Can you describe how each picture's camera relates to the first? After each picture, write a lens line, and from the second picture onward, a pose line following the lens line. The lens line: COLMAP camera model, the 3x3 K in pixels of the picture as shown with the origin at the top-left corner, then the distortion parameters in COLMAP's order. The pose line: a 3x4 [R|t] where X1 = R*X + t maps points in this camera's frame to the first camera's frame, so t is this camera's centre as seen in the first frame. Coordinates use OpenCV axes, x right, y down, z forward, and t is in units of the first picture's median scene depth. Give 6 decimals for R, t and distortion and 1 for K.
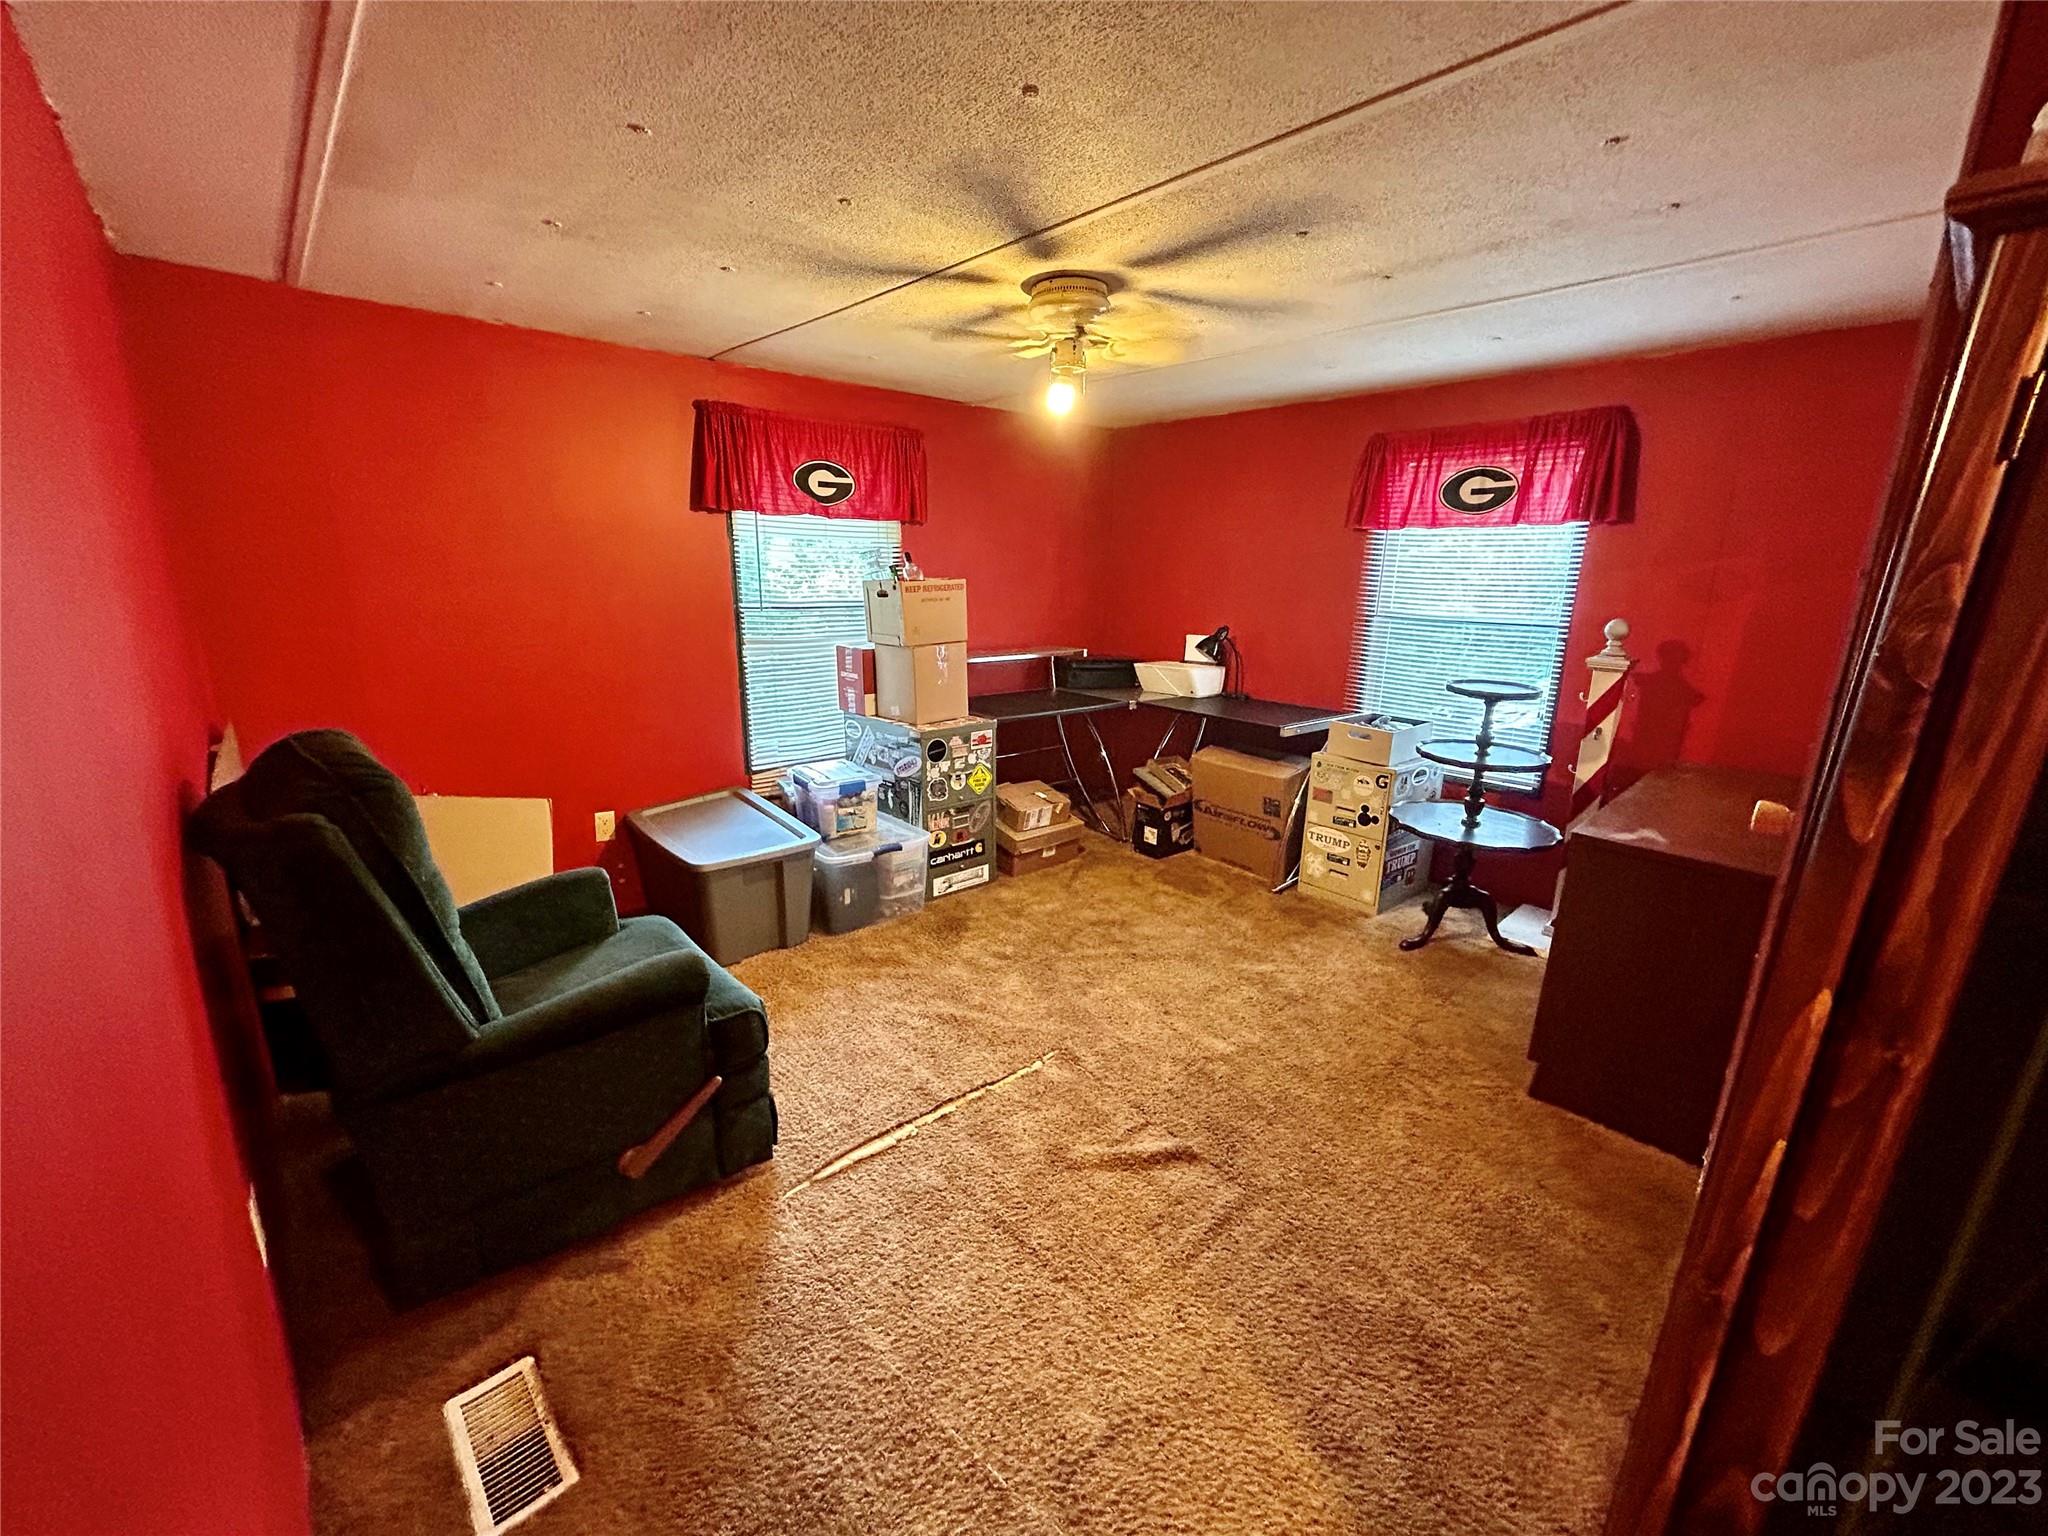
lens RADIAL K [[821.4, 0, 1026.3], [0, 821.4, 771.5], [0, 0, 1]] dist [-0.002183, 0.001767]
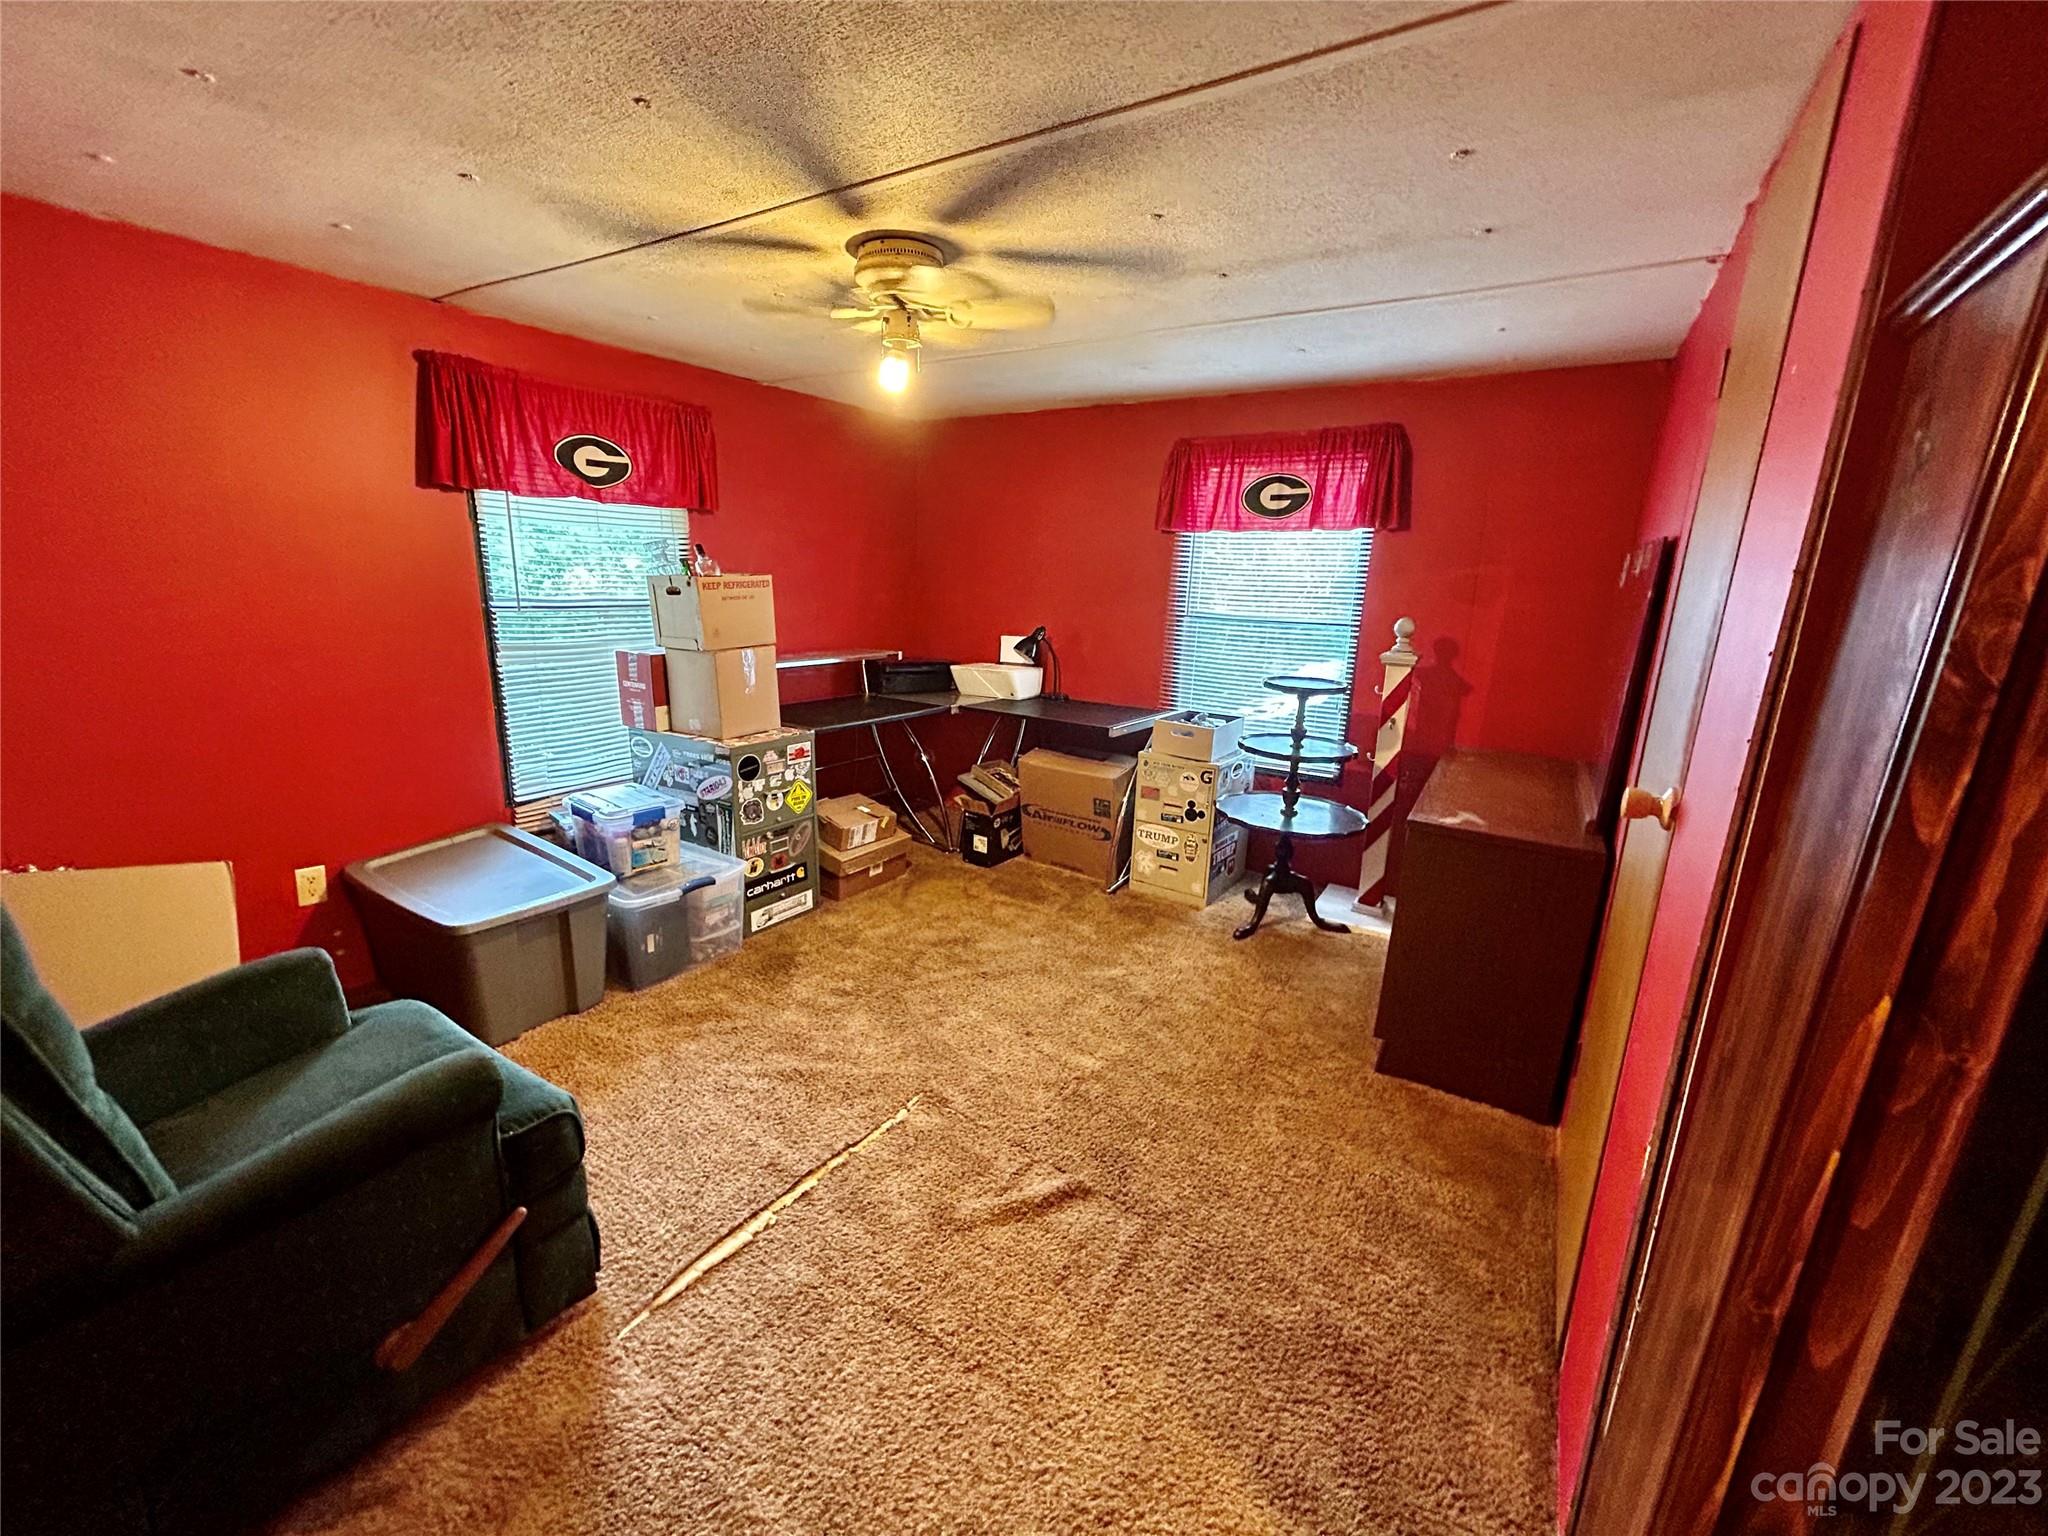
lens RADIAL K [[821.4, 0, 1024.5], [0, 821.4, 769.2], [0, 0, 1]] dist [-0.002183, 0.001767]
pose [[0.965027, -0.049187, 0.257494, -0.076124], [0.050230, 0.998734, 0.002531, -0.017163], [-0.257293, 0.010491, 0.966276, 0.098526]]
